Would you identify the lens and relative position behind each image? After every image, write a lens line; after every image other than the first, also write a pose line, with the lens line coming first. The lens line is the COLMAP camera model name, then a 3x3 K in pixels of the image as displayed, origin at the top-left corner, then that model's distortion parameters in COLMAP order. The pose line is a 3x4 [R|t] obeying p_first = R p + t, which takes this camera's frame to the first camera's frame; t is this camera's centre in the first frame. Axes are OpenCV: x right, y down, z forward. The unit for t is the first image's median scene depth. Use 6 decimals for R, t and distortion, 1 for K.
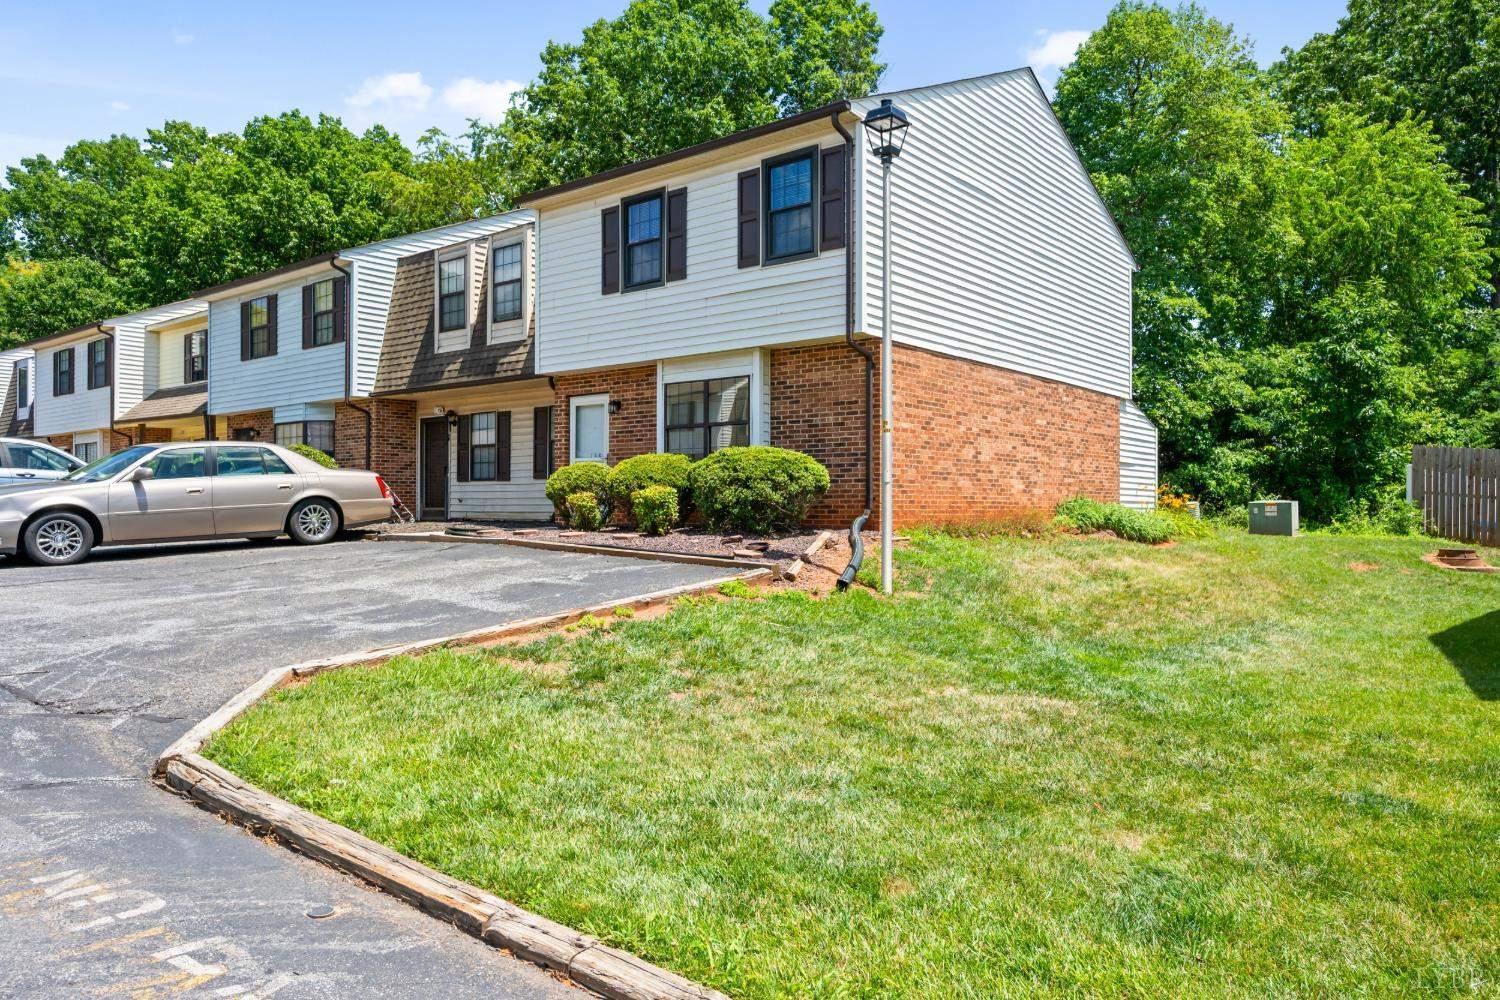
lens RADIAL K [[1018.3, 0, 755.0], [0, 1018.3, 496.3], [0, 0, 1]] dist [-0.004159, -0.000596]
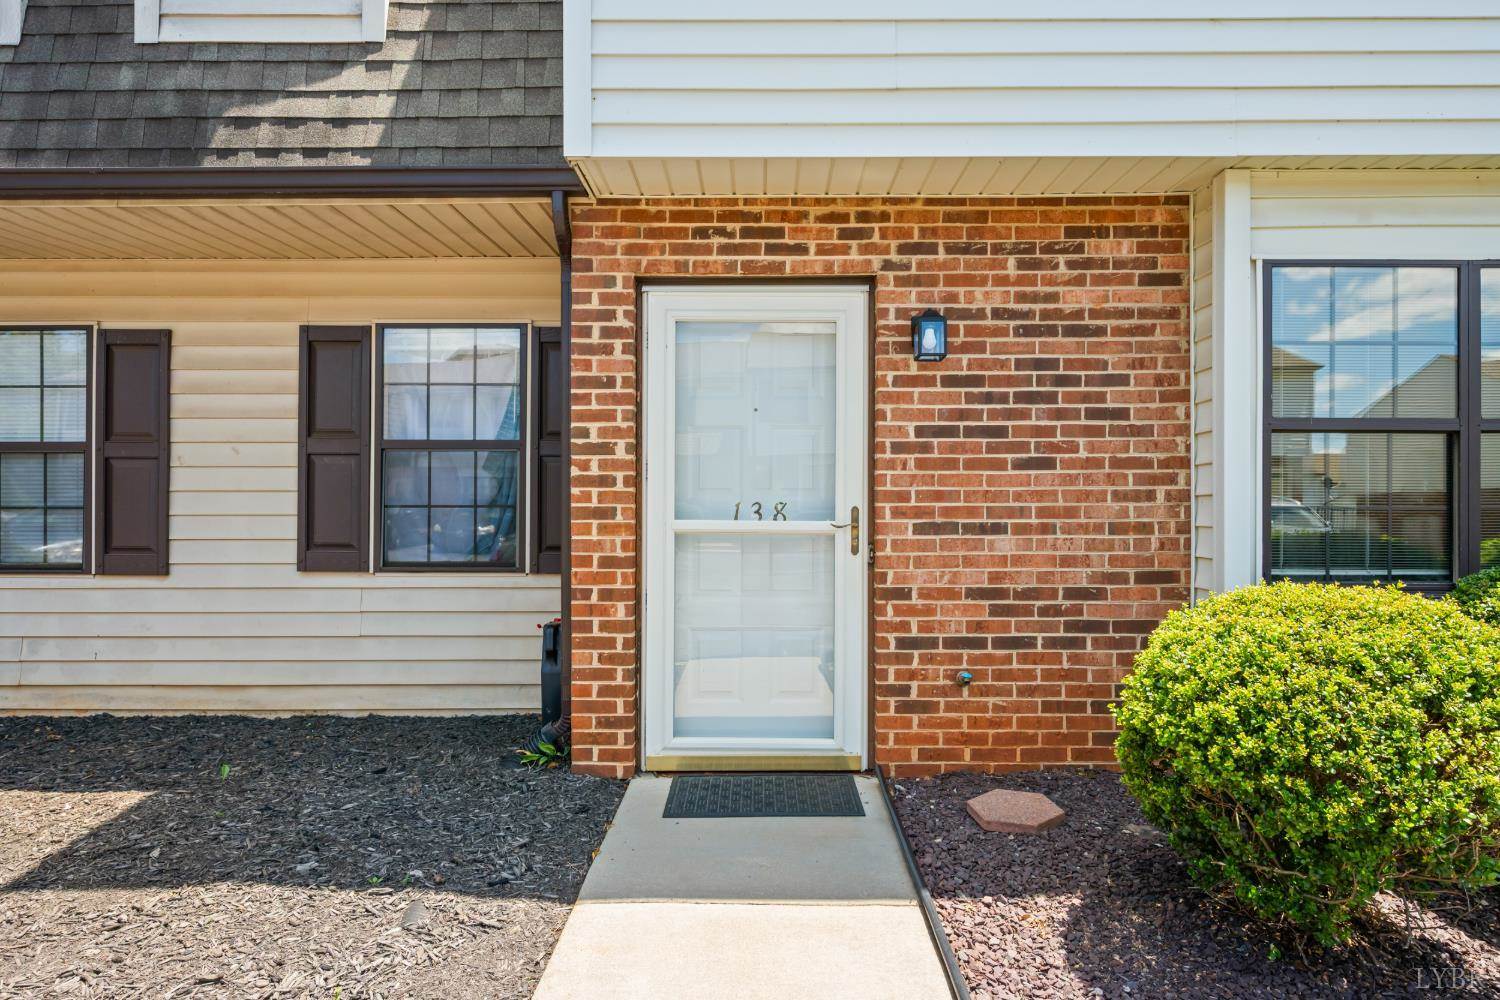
lens RADIAL K [[851.5, 0, 759.4], [0, 851.5, 507.4], [0, 0, 1]] dist [0.000004, 0.002076]
pose [[0.784357, 0.003347, 0.620301, -0.342527], [-0.004443, 0.999990, 0.000223, -0.046561], [-0.620294, -0.002931, 0.784364, 0.936895]]
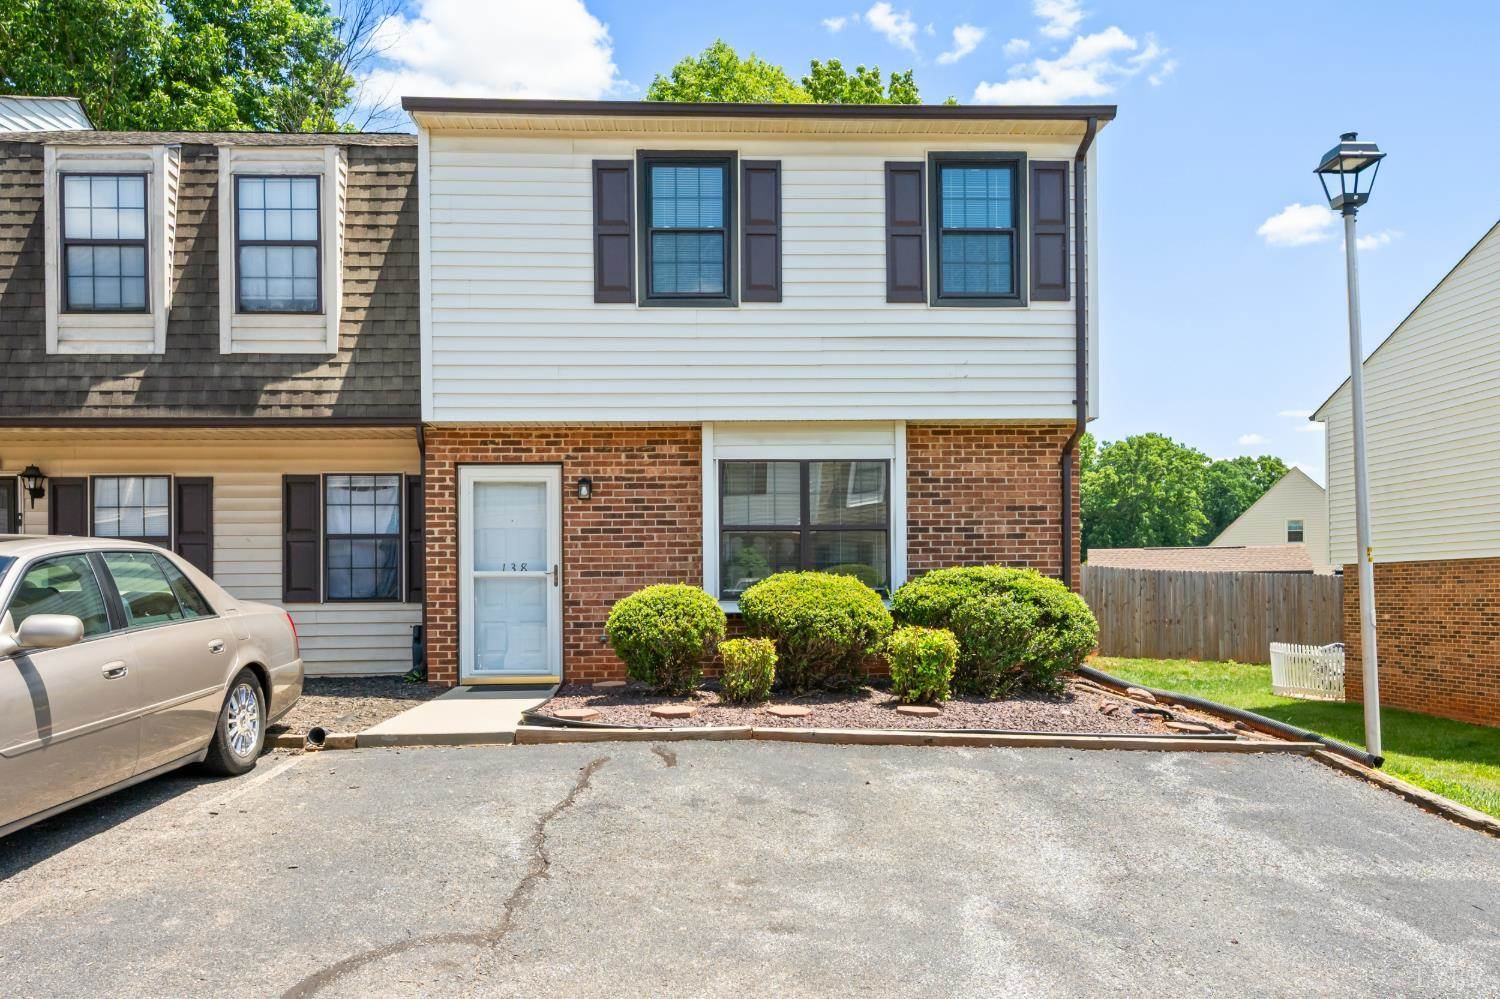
lens RADIAL K [[982.8, 0, 705.2], [0, 982.8, 593.9], [0, 0, 1]] dist [0.007448, -0.000635]
pose [[0.748486, -0.007058, 0.663113, -0.523055], [0.004529, 0.999974, 0.005531, -0.030510], [-0.663135, -0.001137, 0.748499, 0.560473]]
